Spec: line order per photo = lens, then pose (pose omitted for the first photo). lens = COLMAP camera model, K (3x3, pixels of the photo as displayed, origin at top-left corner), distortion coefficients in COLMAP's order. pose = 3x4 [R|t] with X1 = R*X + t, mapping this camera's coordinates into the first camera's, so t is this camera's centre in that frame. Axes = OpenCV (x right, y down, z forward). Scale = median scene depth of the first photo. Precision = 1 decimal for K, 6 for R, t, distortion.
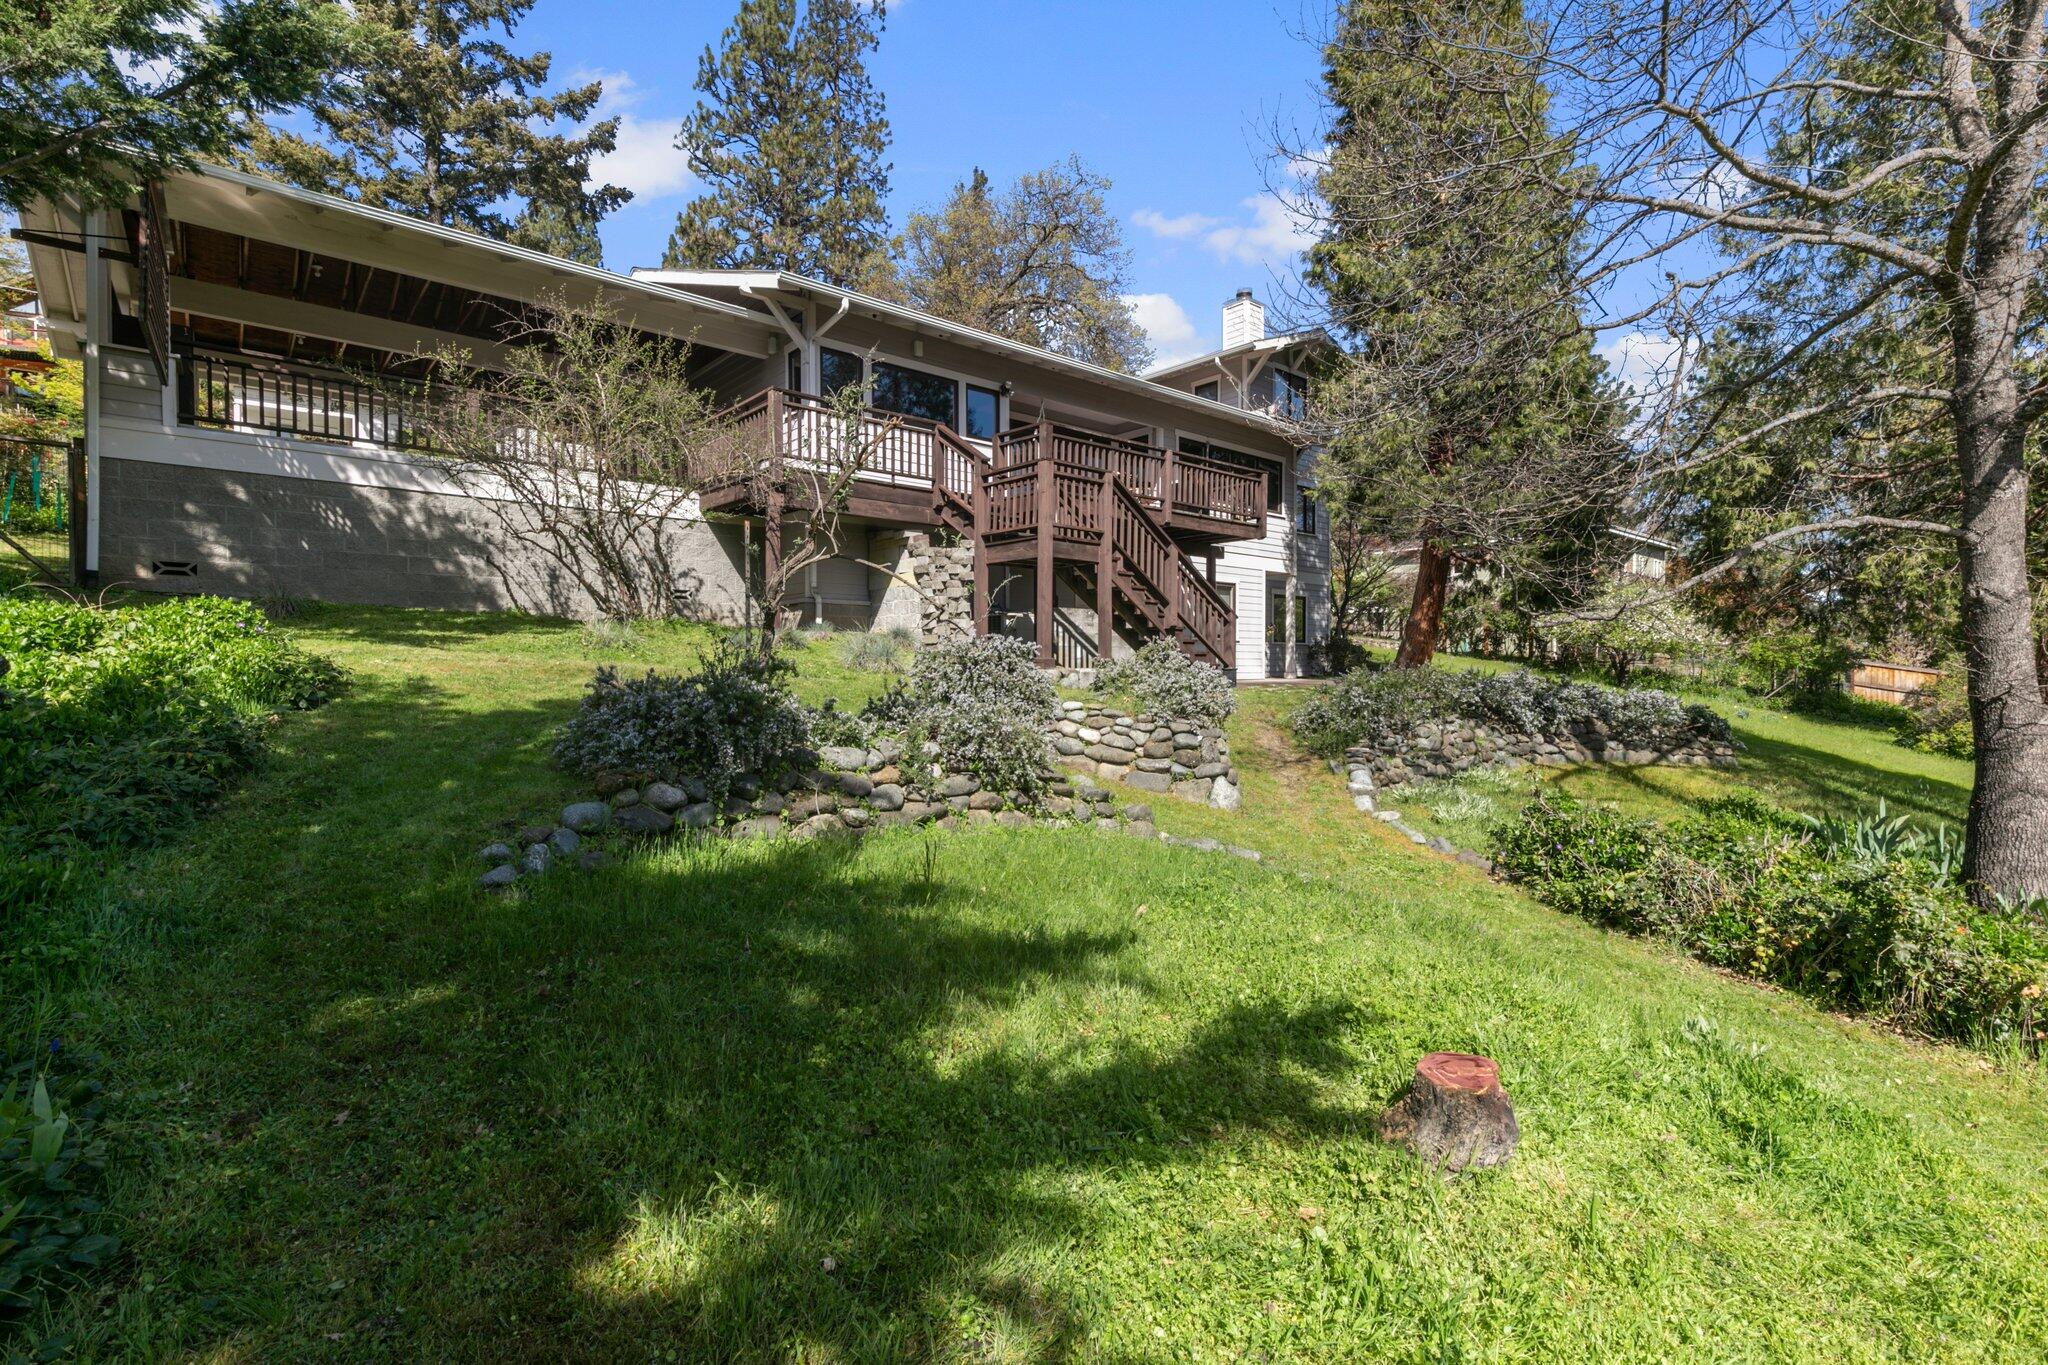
lens RADIAL K [[933.3, 0, 1018.8], [0, 933.3, 677.0], [0, 0, 1]] dist [0.005213, -0.000704]
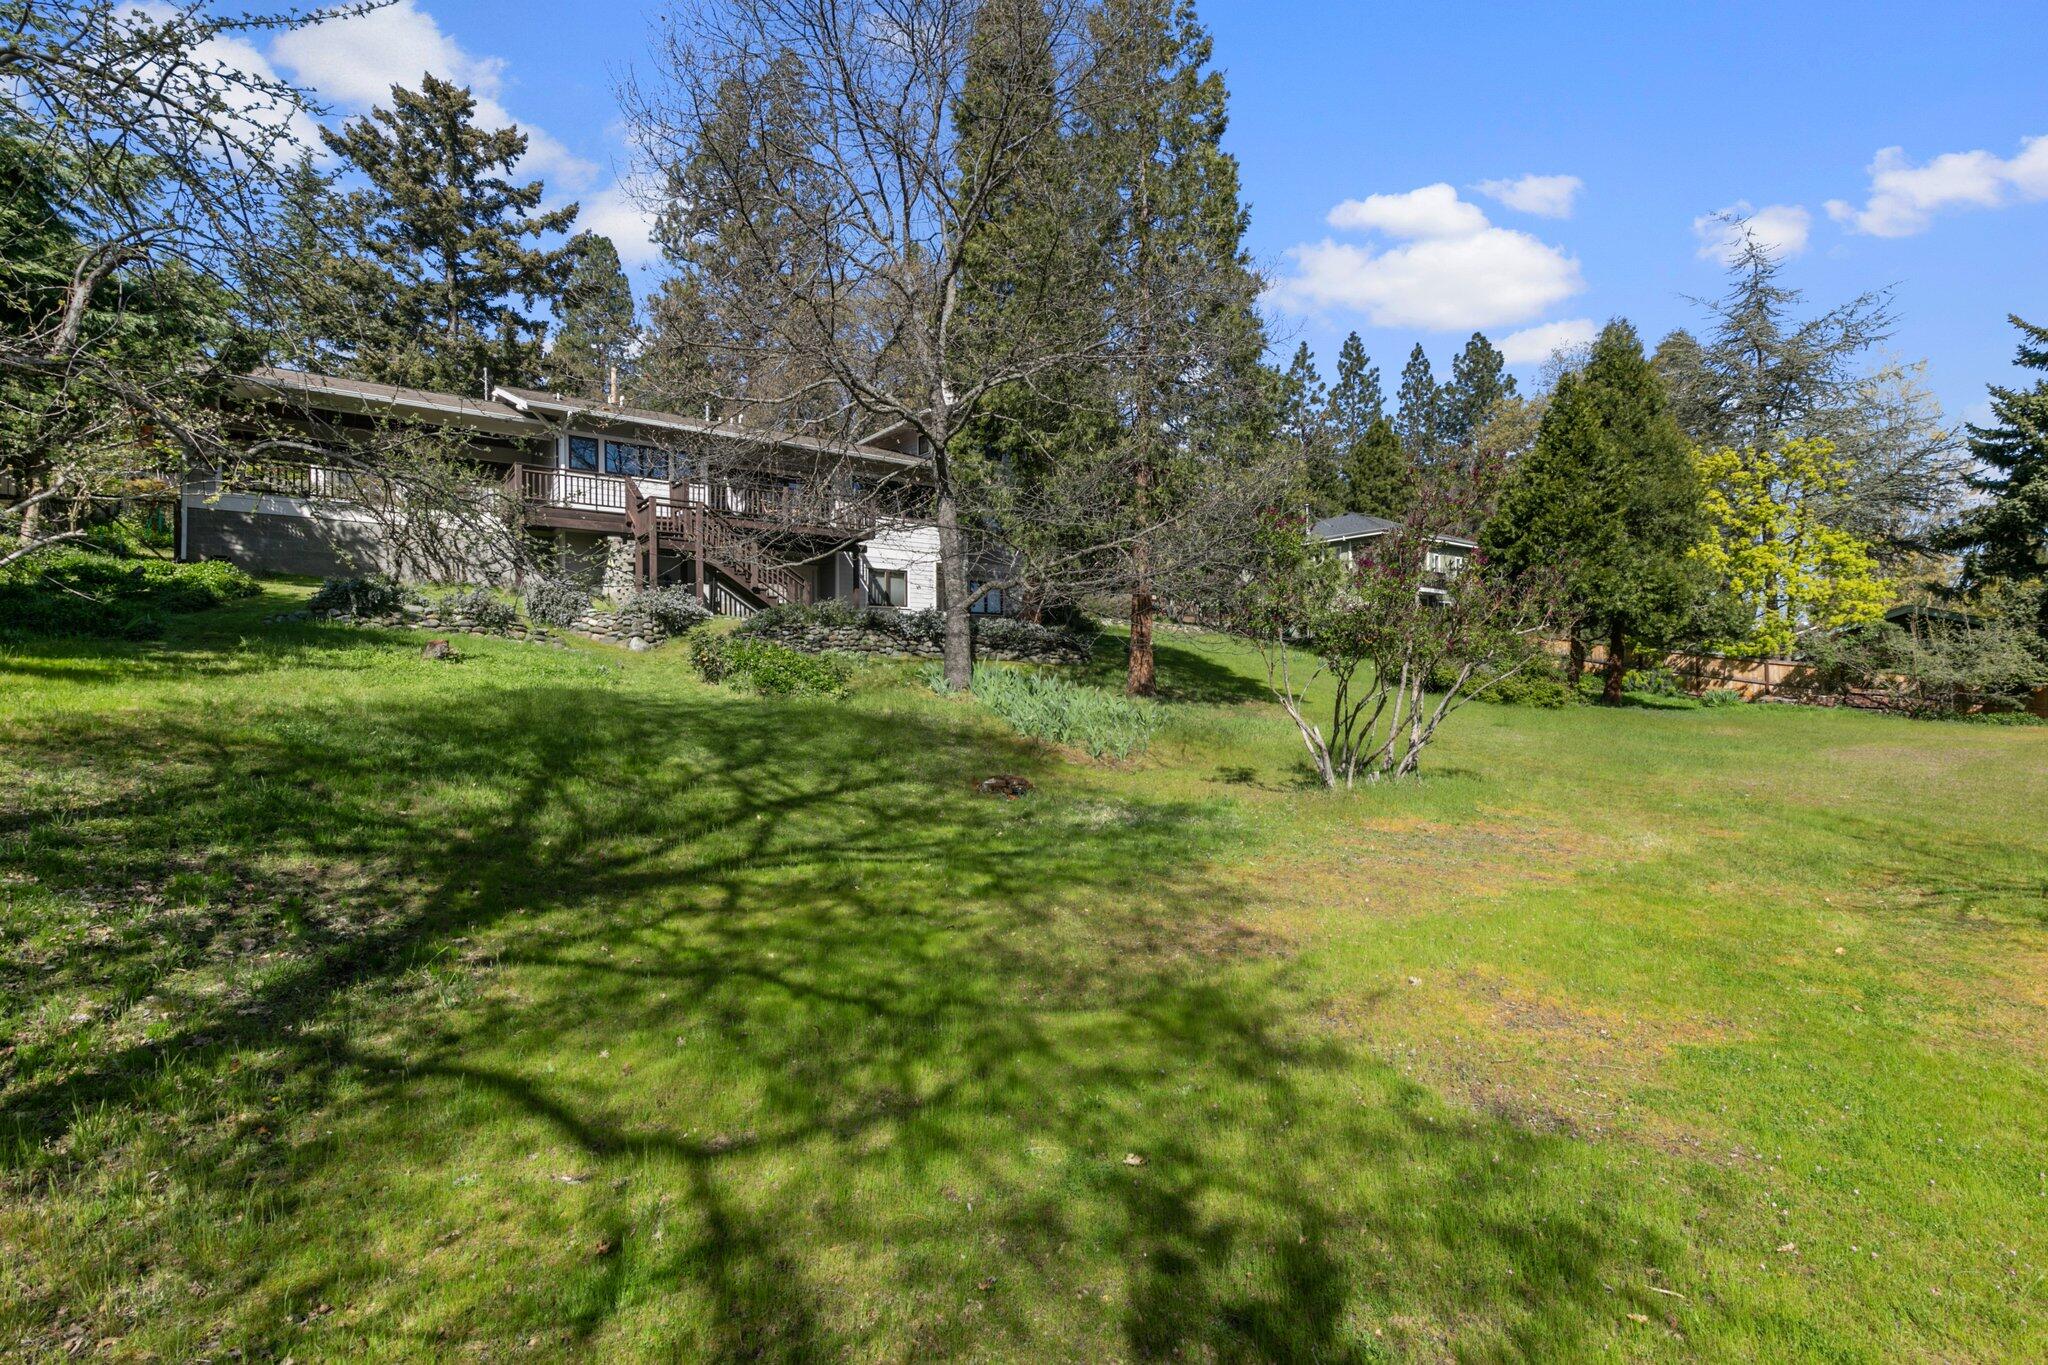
lens RADIAL K [[933.3, 0, 1025.9], [0, 933.3, 687.0], [0, 0, 1]] dist [0.005213, -0.000704]
pose [[0.996996, 0.000944, -0.077453, 0.306765], [-0.001383, 0.999983, -0.005615, 0.054424], [0.077447, 0.005705, 0.996980, -0.279011]]
